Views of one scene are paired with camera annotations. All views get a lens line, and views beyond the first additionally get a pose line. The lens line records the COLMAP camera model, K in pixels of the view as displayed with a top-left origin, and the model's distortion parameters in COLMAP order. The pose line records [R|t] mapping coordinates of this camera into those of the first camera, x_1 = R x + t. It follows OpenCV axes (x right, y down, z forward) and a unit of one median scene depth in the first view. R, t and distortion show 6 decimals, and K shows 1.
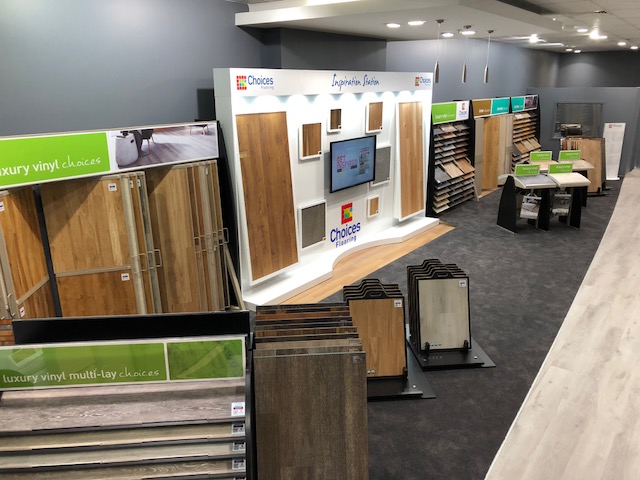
lens RADIAL K [[518.8, 0, 317.3], [0, 518.8, 239.2], [0, 0, 1]] dist [0.020657, -0.010700]
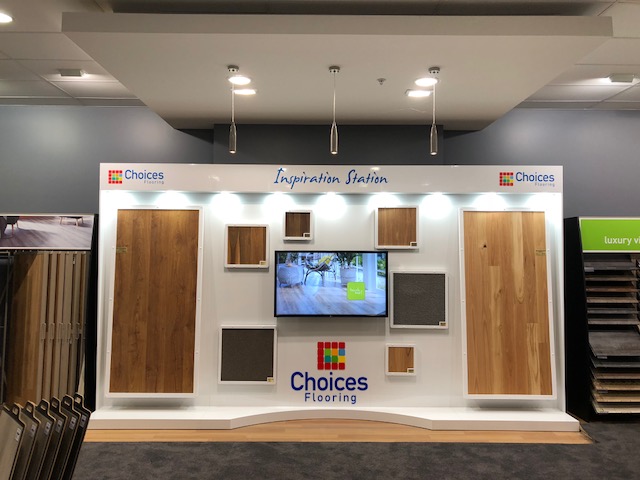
lens RADIAL K [[518.8, 0, 317.3], [0, 518.8, 239.2], [0, 0, 1]] dist [0.020657, -0.010700]
pose [[0.609951, -0.029503, -0.791890, 0.765219], [-0.235108, 0.947574, -0.216395, -0.054301], [0.756759, 0.318170, 0.571038, 0.662568]]
